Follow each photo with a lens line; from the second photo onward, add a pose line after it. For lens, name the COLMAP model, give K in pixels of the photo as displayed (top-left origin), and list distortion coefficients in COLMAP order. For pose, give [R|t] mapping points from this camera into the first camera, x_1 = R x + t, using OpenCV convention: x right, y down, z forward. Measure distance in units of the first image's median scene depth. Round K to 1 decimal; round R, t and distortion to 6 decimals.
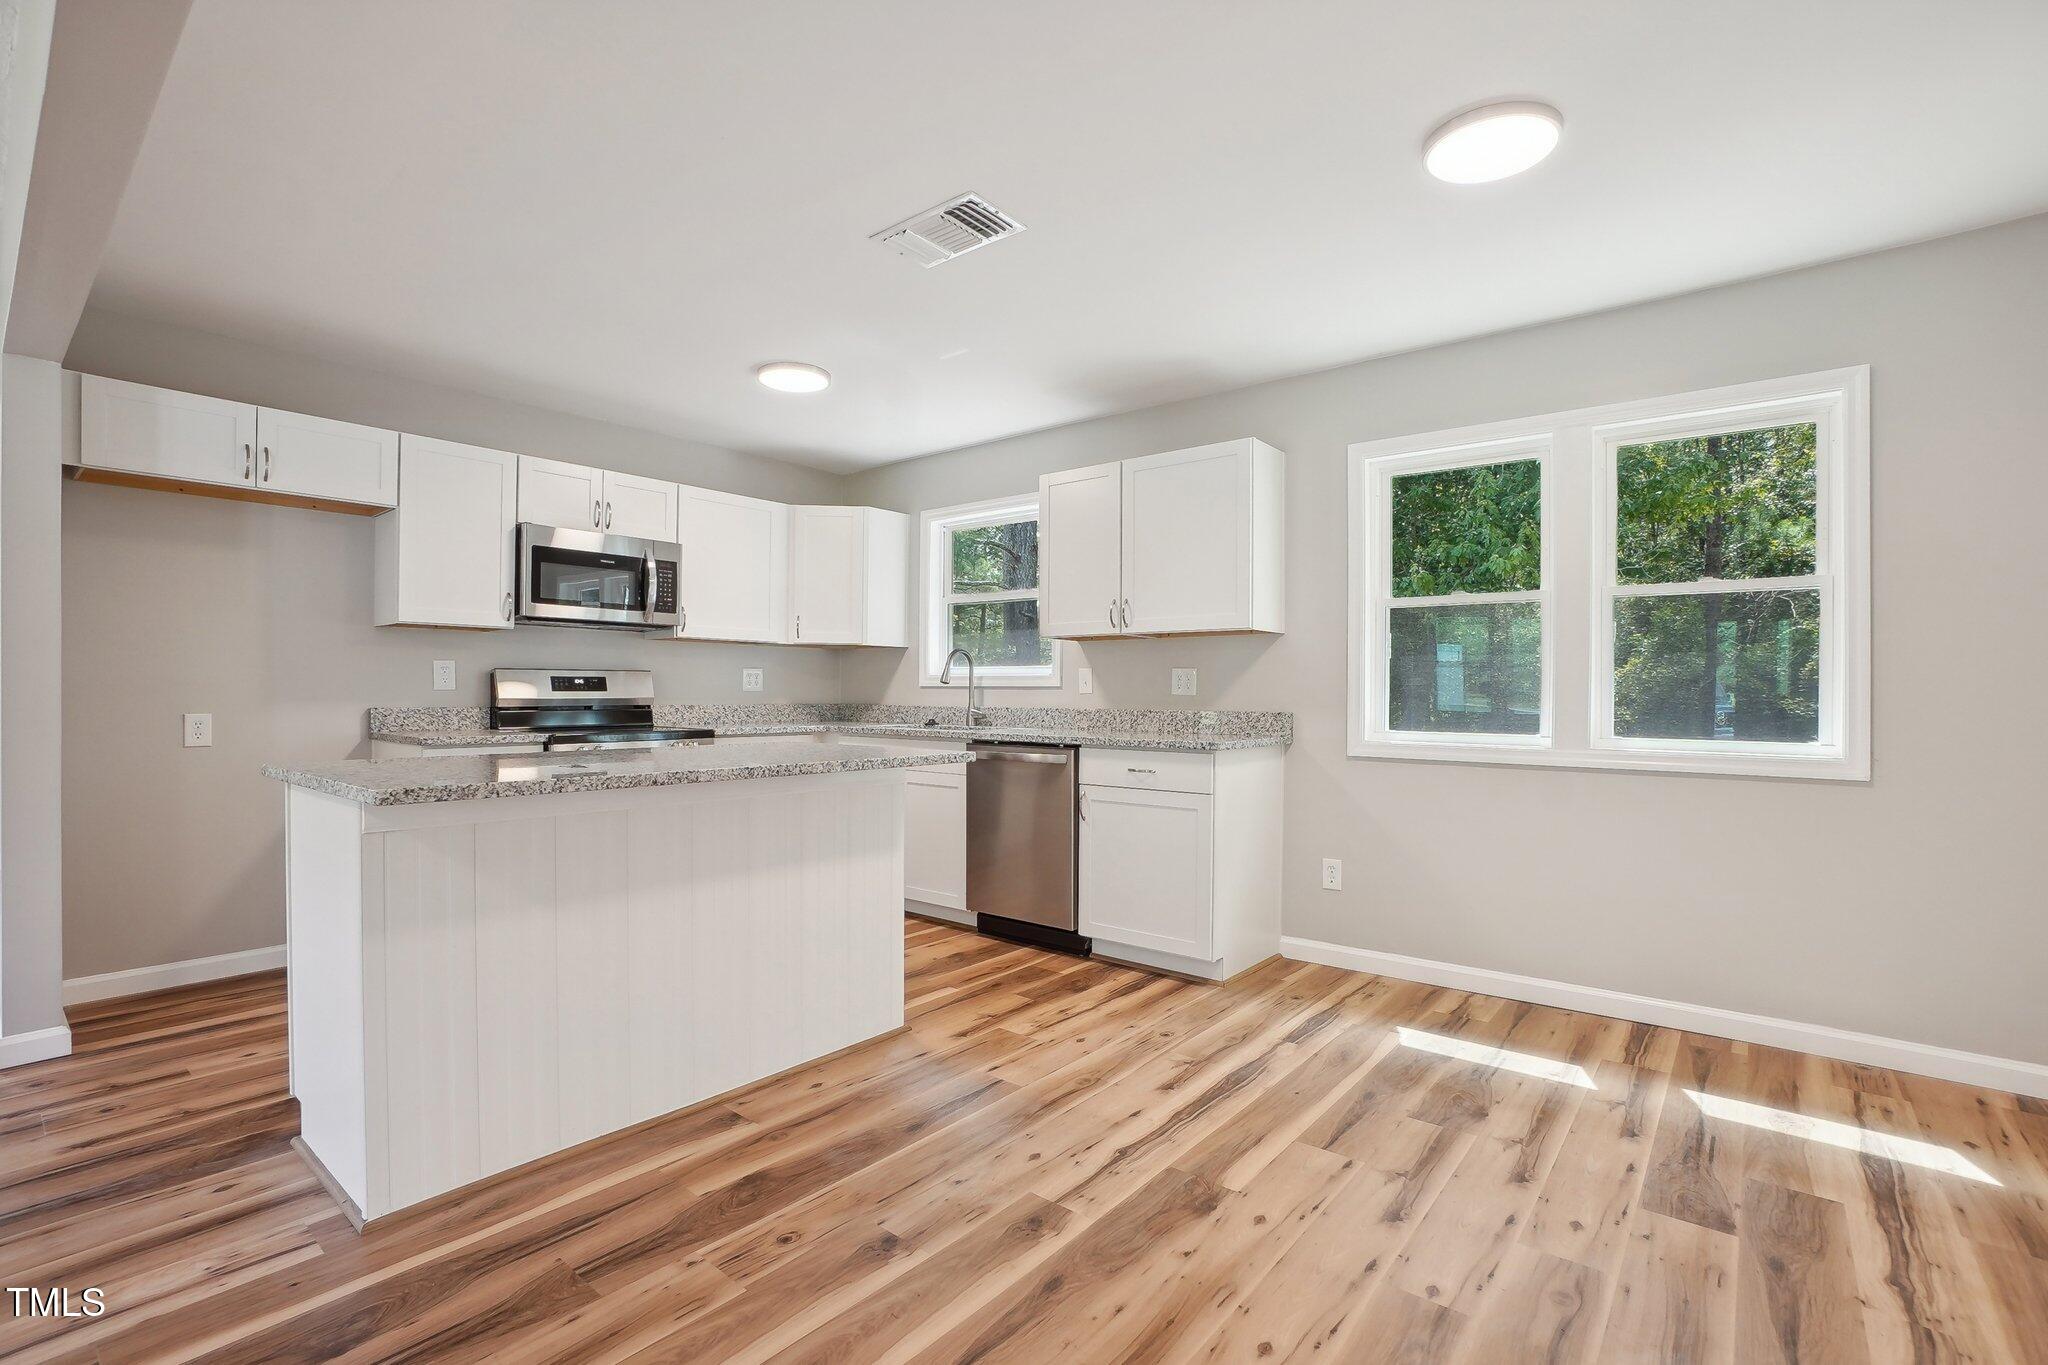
lens RADIAL K [[932.0, 0, 1019.9], [0, 932.0, 691.8], [0, 0, 1]] dist [-0.051781, 0.016822]
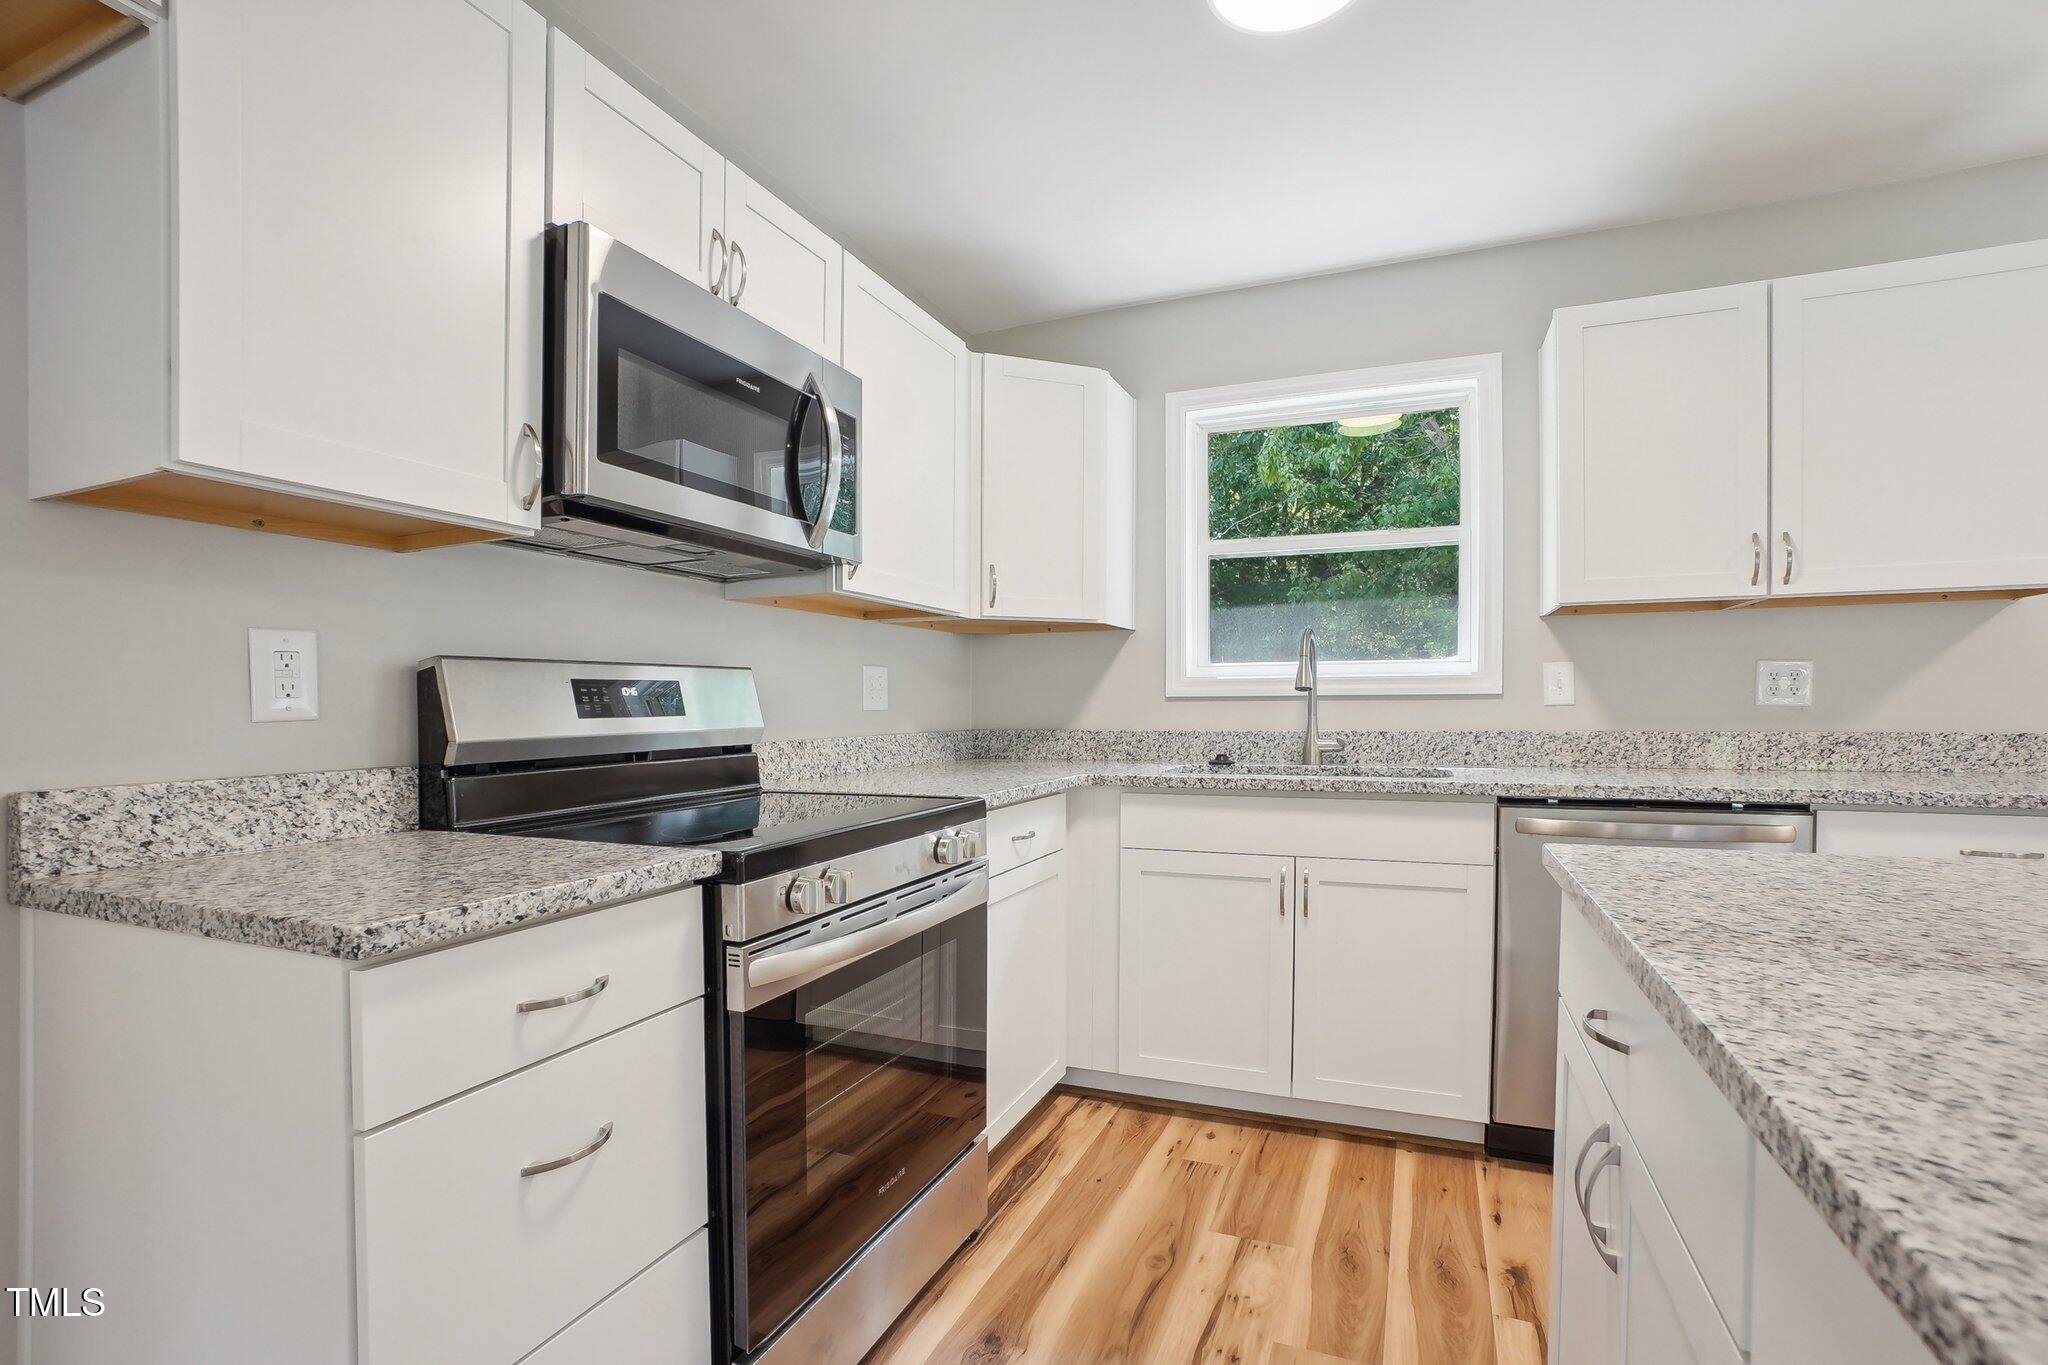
lens RADIAL K [[932.0, 0, 1020.5], [0, 932.0, 726.8], [0, 0, 1]] dist [-0.051781, 0.016822]
pose [[0.955817, -0.020467, 0.293249, -0.509924], [0.013169, 0.999553, 0.026839, -0.005522], [-0.293668, -0.021792, 0.955659, 0.659556]]
